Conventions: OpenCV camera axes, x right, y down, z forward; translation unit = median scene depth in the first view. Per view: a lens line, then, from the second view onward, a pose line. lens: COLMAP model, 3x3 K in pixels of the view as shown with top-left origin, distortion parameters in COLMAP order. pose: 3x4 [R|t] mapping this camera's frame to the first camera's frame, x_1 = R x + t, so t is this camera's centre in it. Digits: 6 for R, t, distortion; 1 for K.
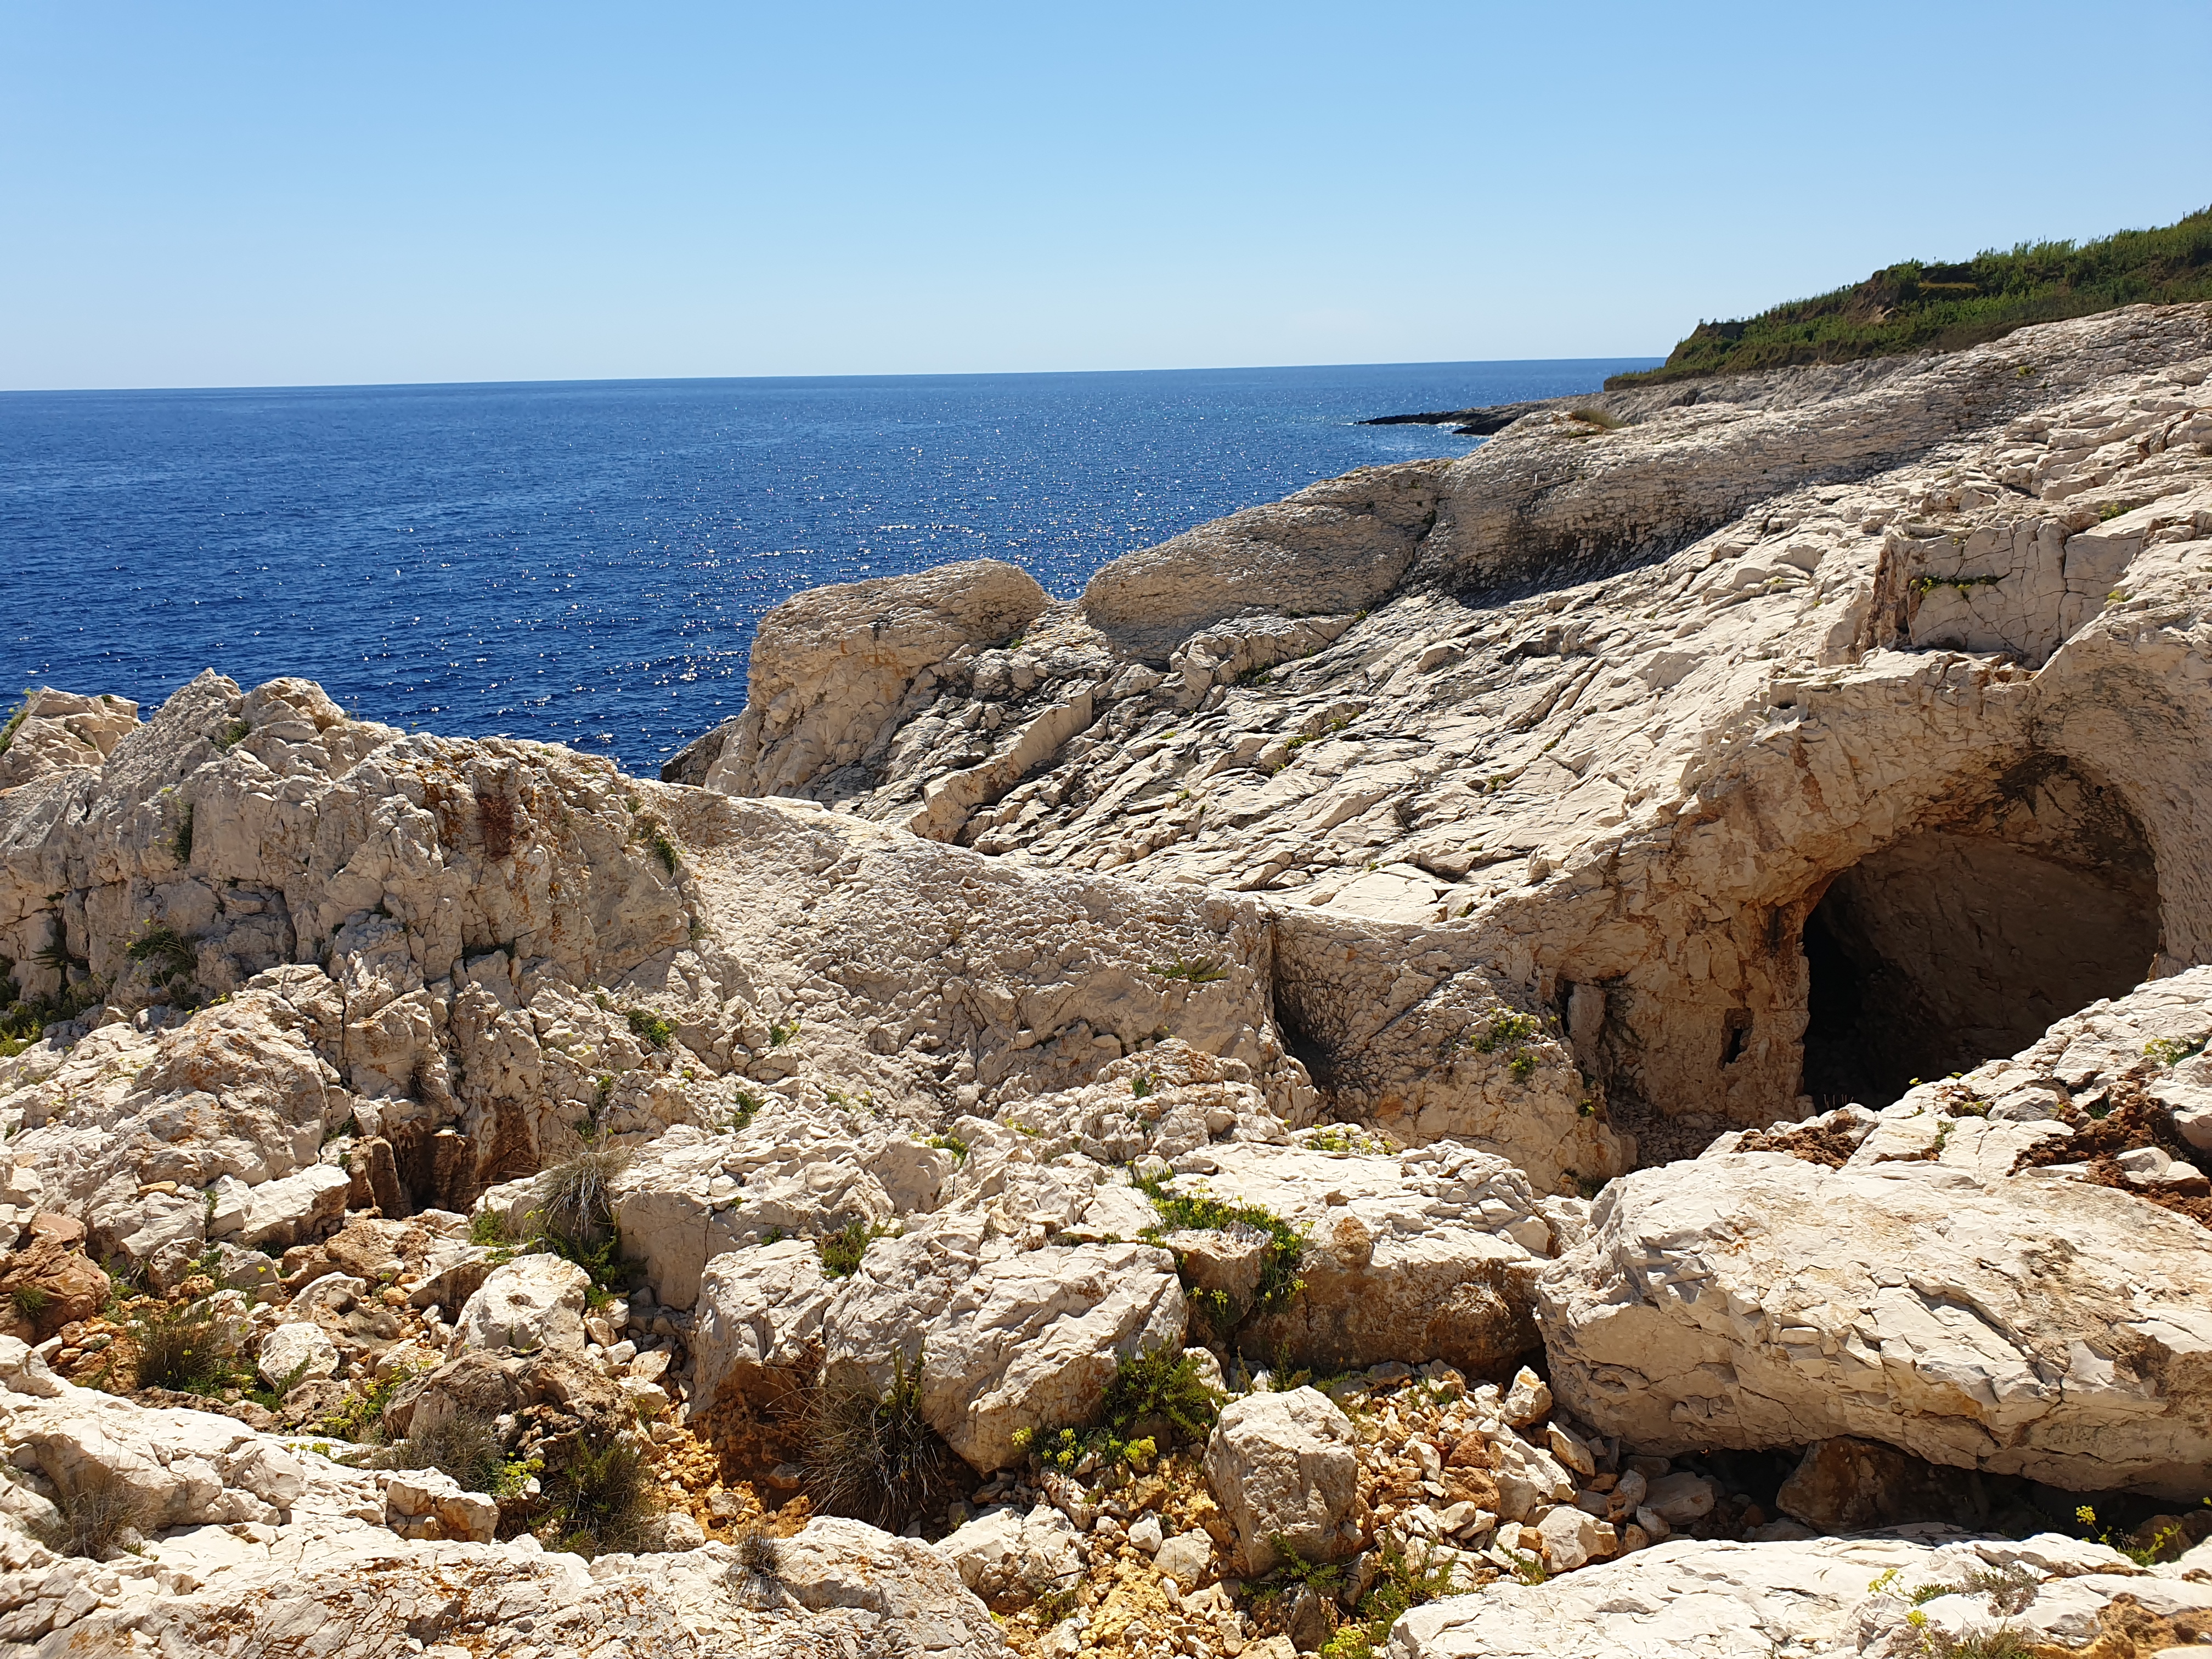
lens RADIAL K [[1716.8, 0, 991.3], [0, 1716.8, 776.4], [0, 0, 1]] dist [-0.021656, -0.025587]
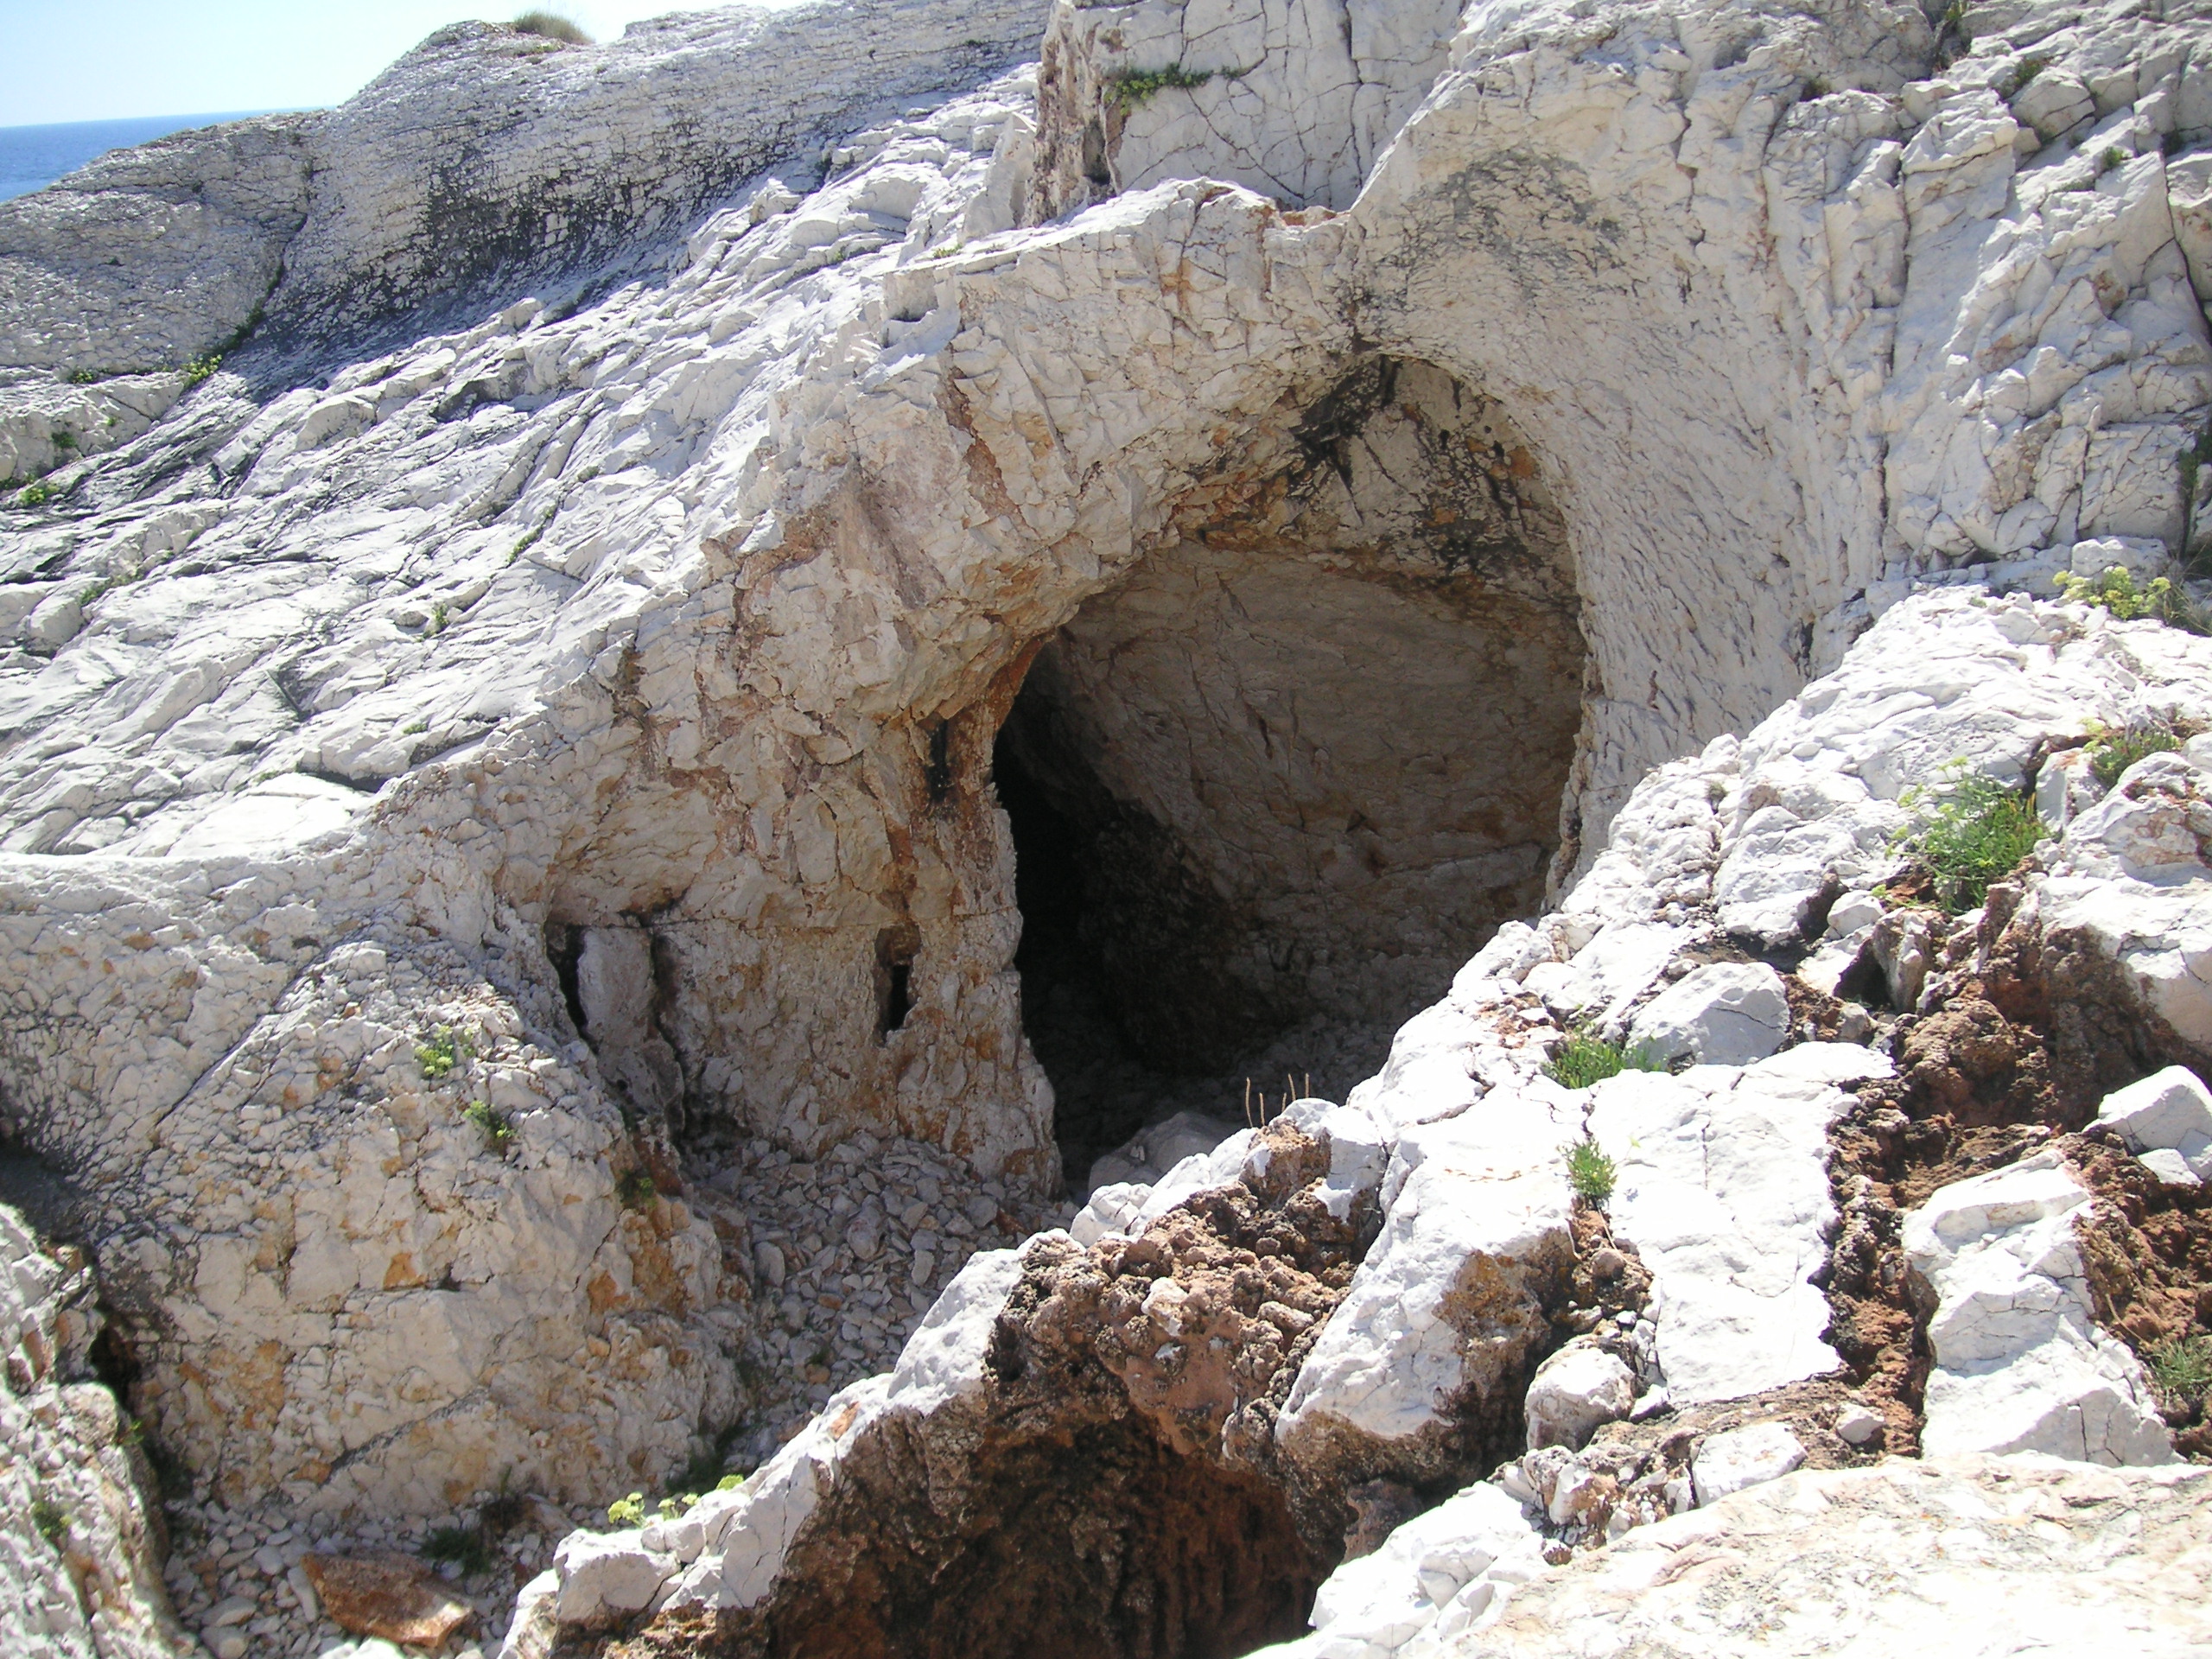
lens RADIAL K [[2464.5, 0, 1101.0], [0, 2464.5, 826.4], [0, 0, 1]] dist [-0.154711, 0.000000]
pose [[0.859894, -0.140443, 0.490774, 0.083727], [0.113350, 0.989939, 0.084686, 0.032465], [-0.497730, -0.017192, 0.867162, 0.210855]]
